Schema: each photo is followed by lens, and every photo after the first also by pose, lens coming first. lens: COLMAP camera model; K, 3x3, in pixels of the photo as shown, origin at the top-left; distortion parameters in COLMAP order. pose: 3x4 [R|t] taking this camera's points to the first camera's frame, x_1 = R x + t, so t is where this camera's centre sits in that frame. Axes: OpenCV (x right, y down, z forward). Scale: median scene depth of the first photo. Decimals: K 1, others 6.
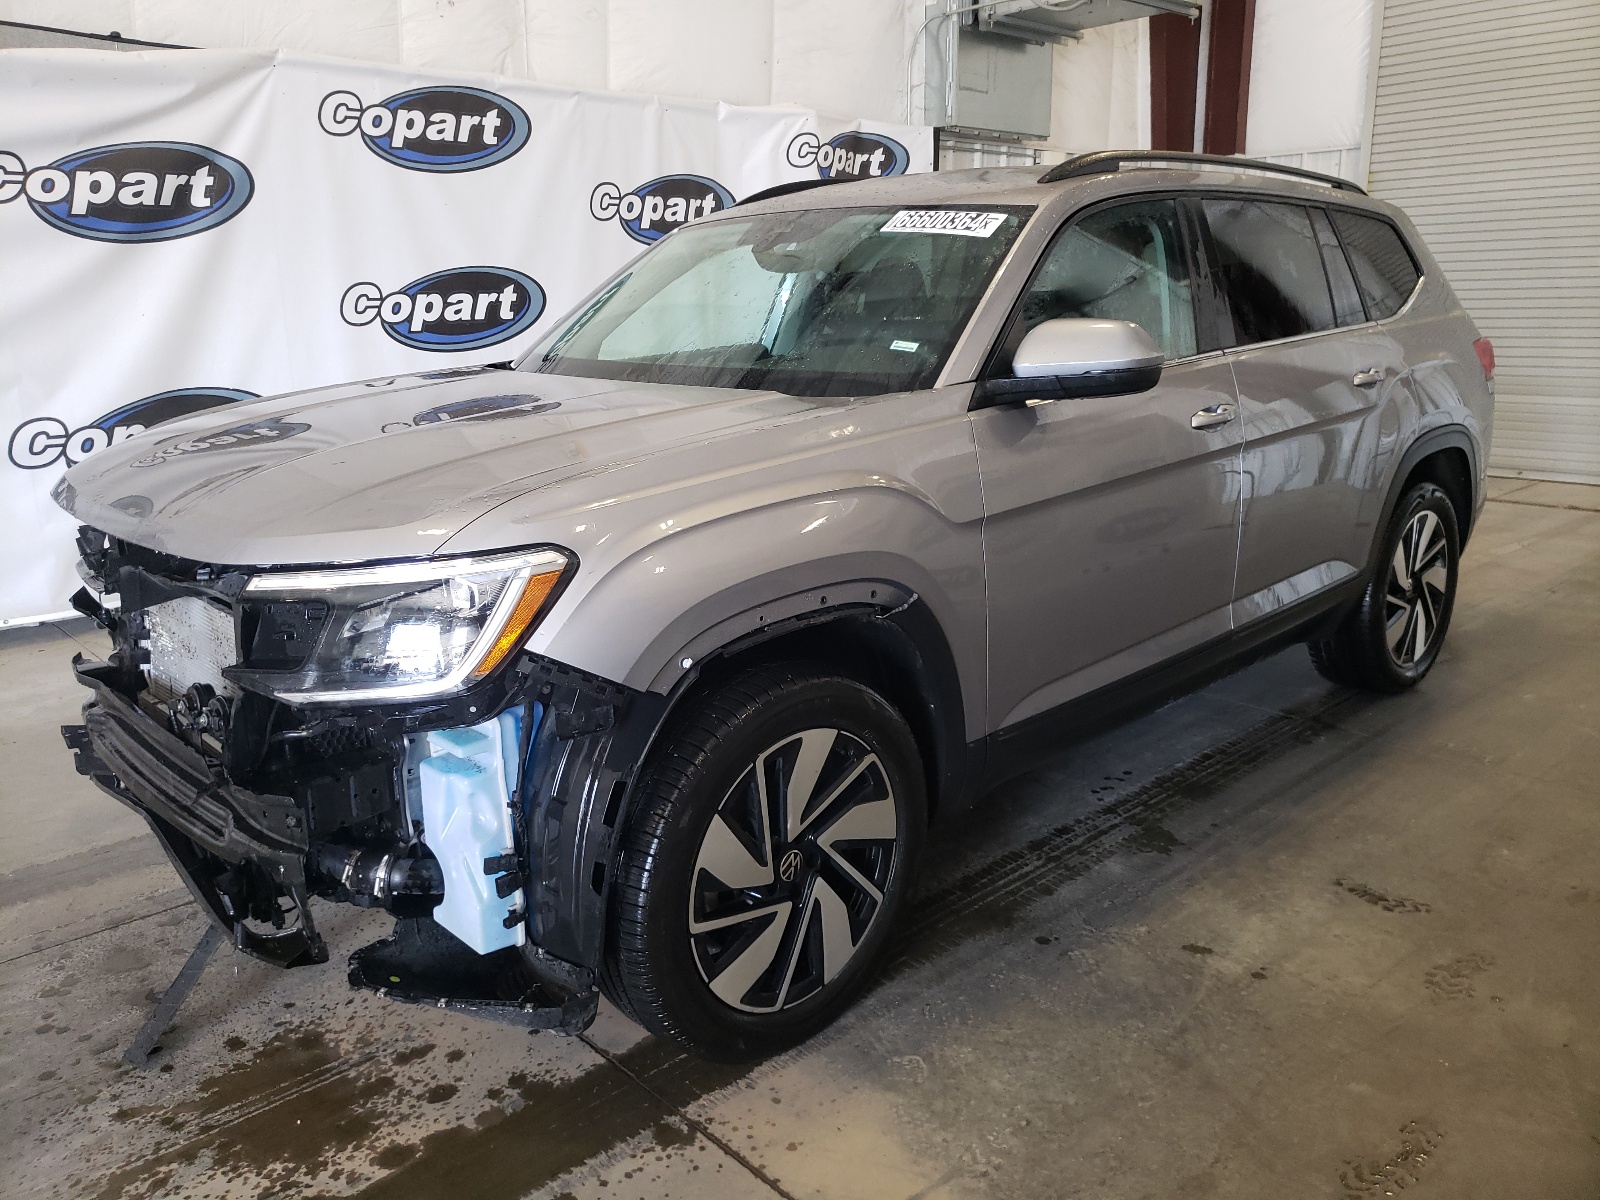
lens RADIAL K [[1261.5, 0, 800.0], [0, 1261.5, 600.0], [0, 0, 1]] dist [-0.001655, -0.000436]
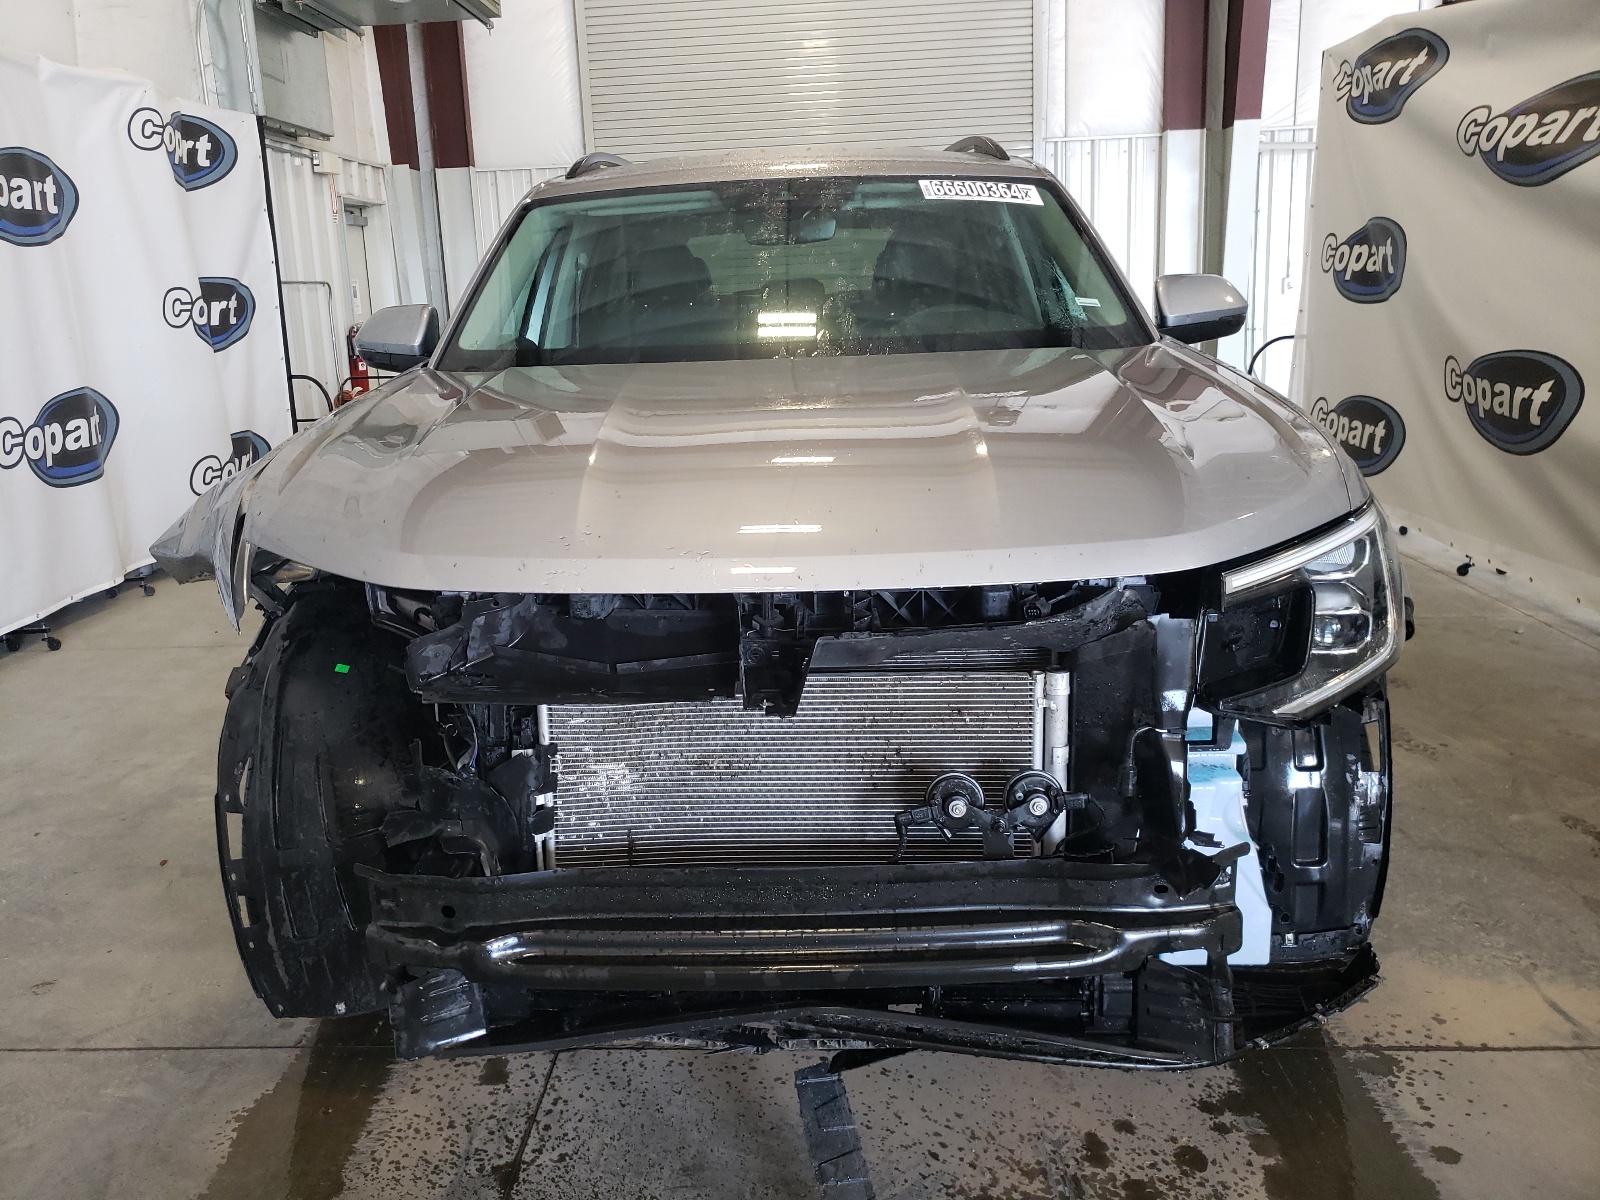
lens RADIAL K [[1210.6, 0, 800.0], [0, 1210.6, 600.0], [0, 0, 1]] dist [-0.002342, 0.009071]
pose [[0.705475, -0.190880, 0.682547, -0.296183], [0.197596, 0.977836, 0.069227, -0.028514], [-0.680633, 0.086031, 0.727556, 0.167436]]
